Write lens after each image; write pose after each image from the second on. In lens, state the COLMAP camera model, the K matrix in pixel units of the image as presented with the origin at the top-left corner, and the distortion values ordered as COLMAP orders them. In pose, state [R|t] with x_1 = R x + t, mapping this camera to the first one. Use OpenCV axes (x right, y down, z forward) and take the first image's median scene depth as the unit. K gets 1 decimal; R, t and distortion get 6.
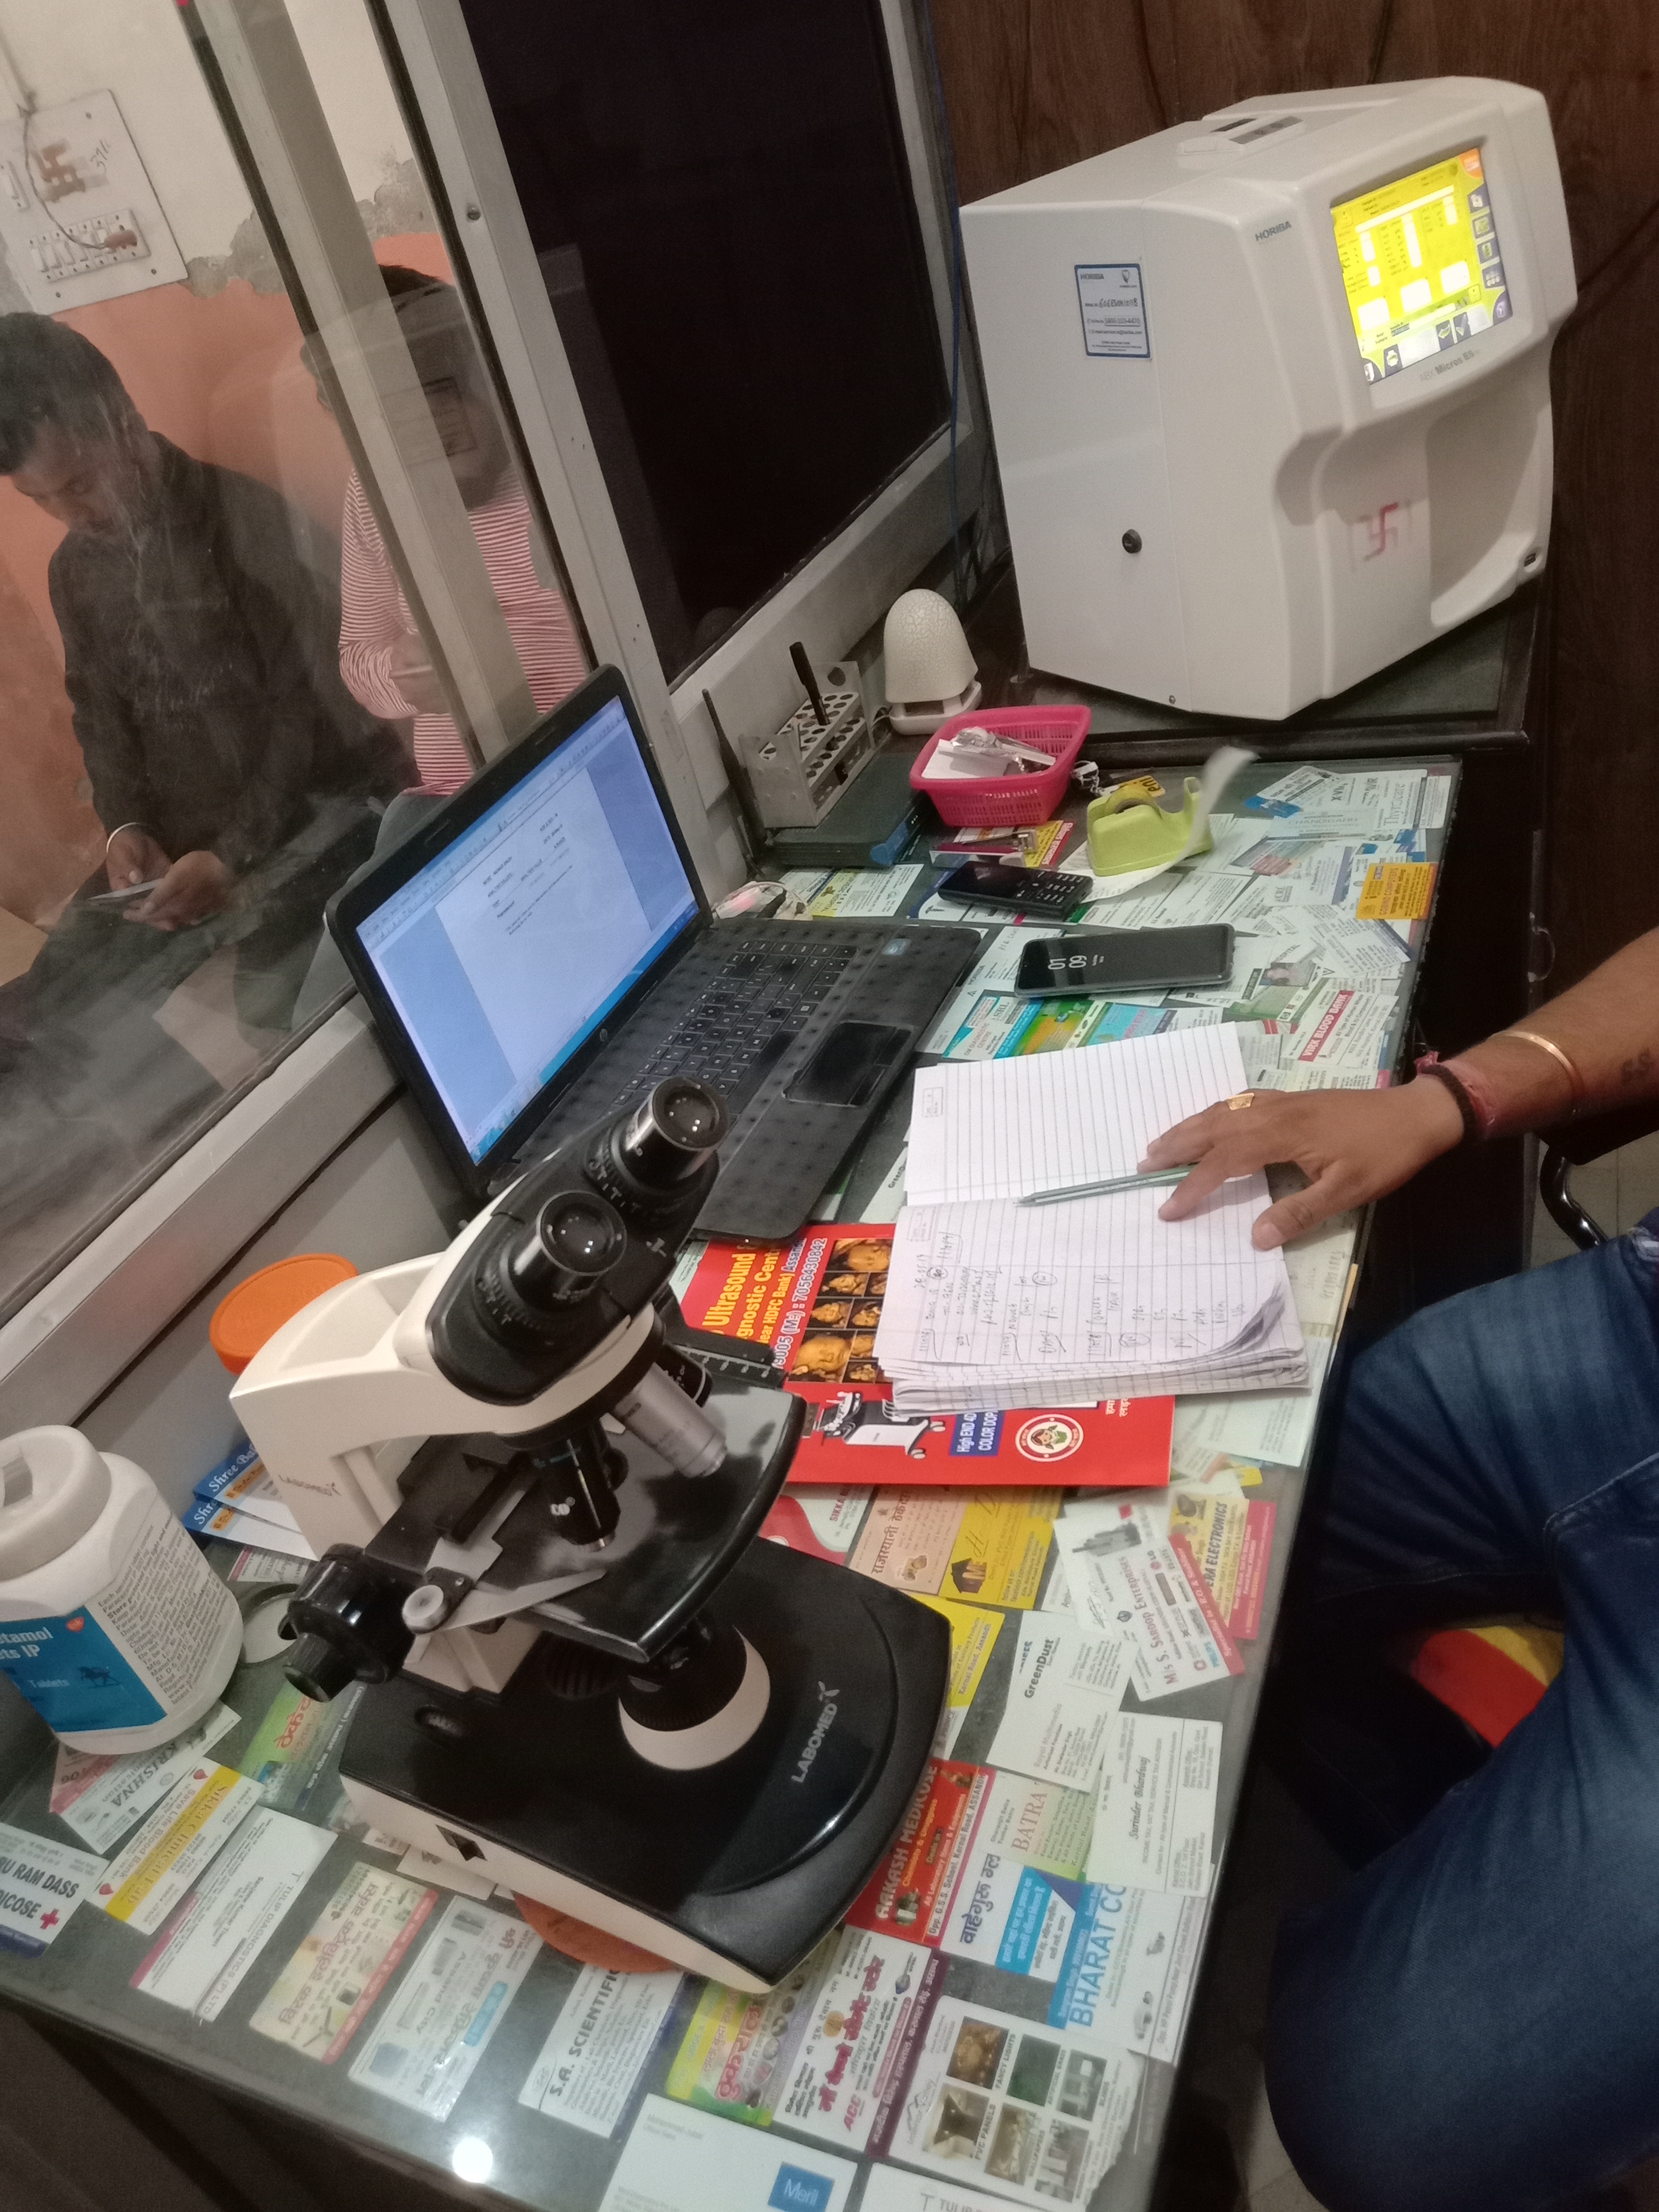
lens RADIAL K [[1609.4, 0, 841.4], [0, 1609.4, 1039.8], [0, 0, 1]] dist [0.067089, -0.078845]
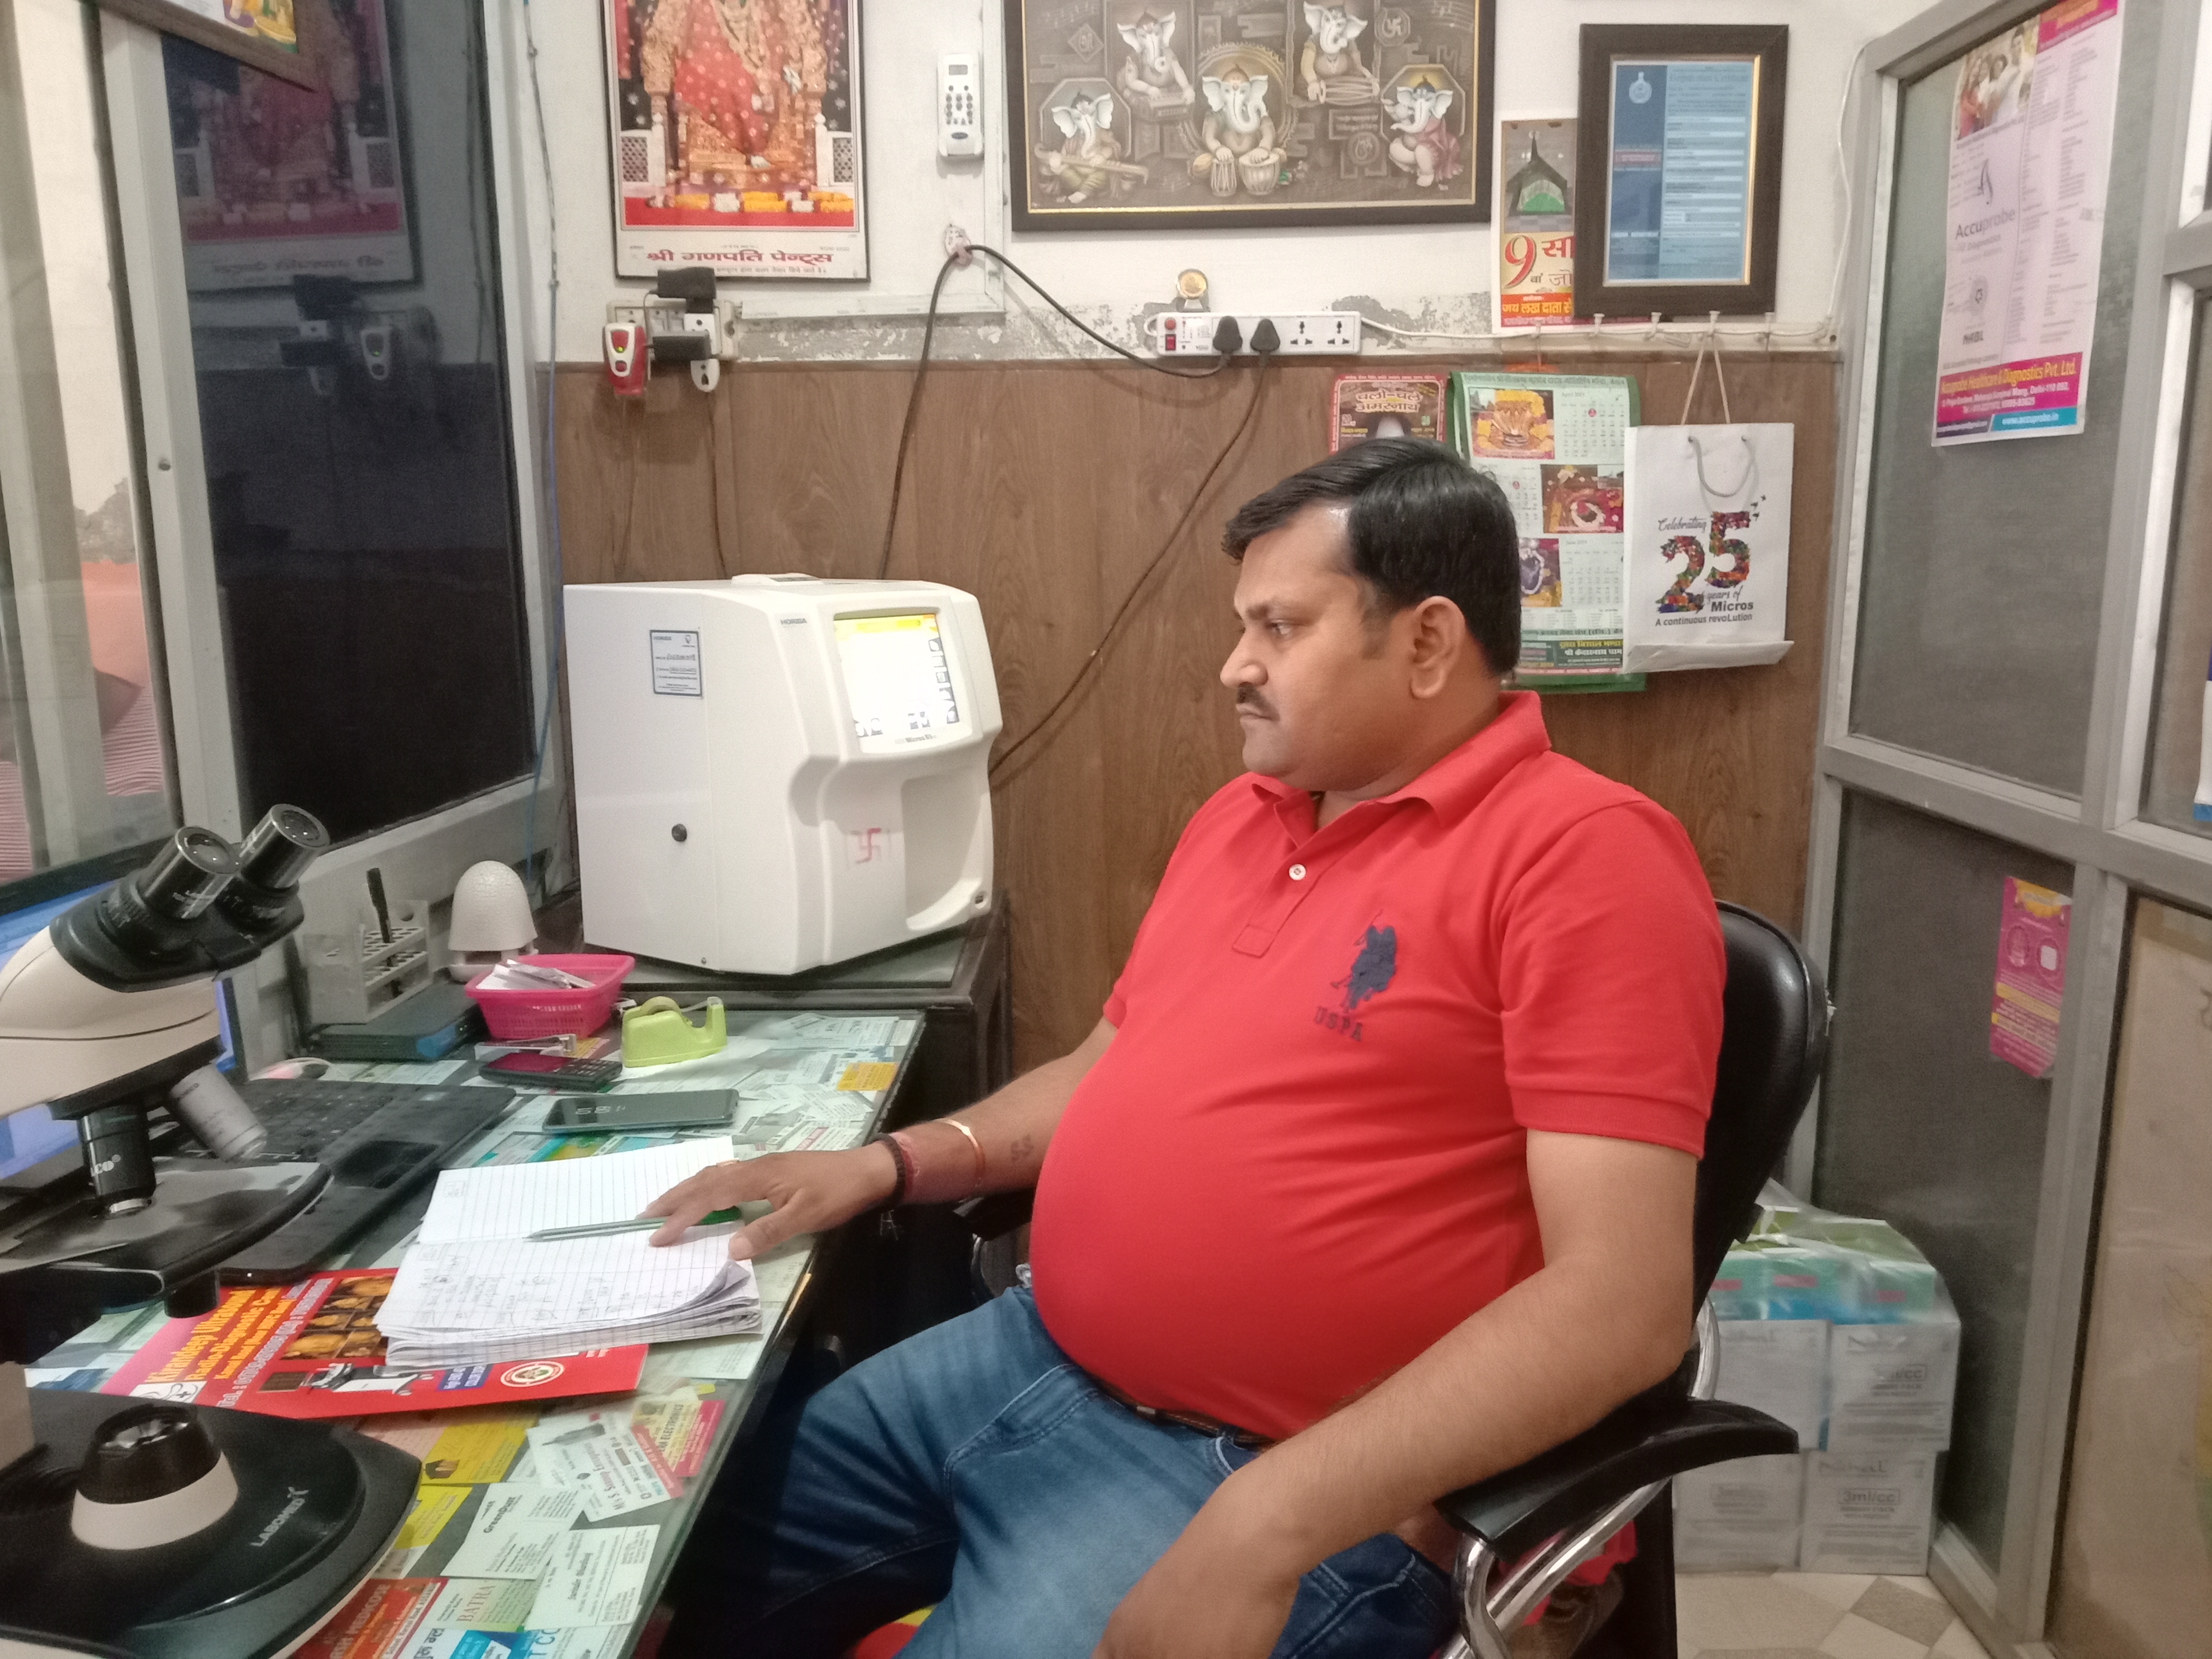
lens RADIAL K [[1609.4, 0, 1106.0], [0, 1609.4, 829.5], [0, 0, 1]] dist [0.067089, -0.078845]
pose [[0.912684, 0.148179, 0.380855, 0.003143], [0.039787, 0.895300, -0.443682, 0.384454], [-0.406724, 0.420095, 0.811231, -0.230909]]
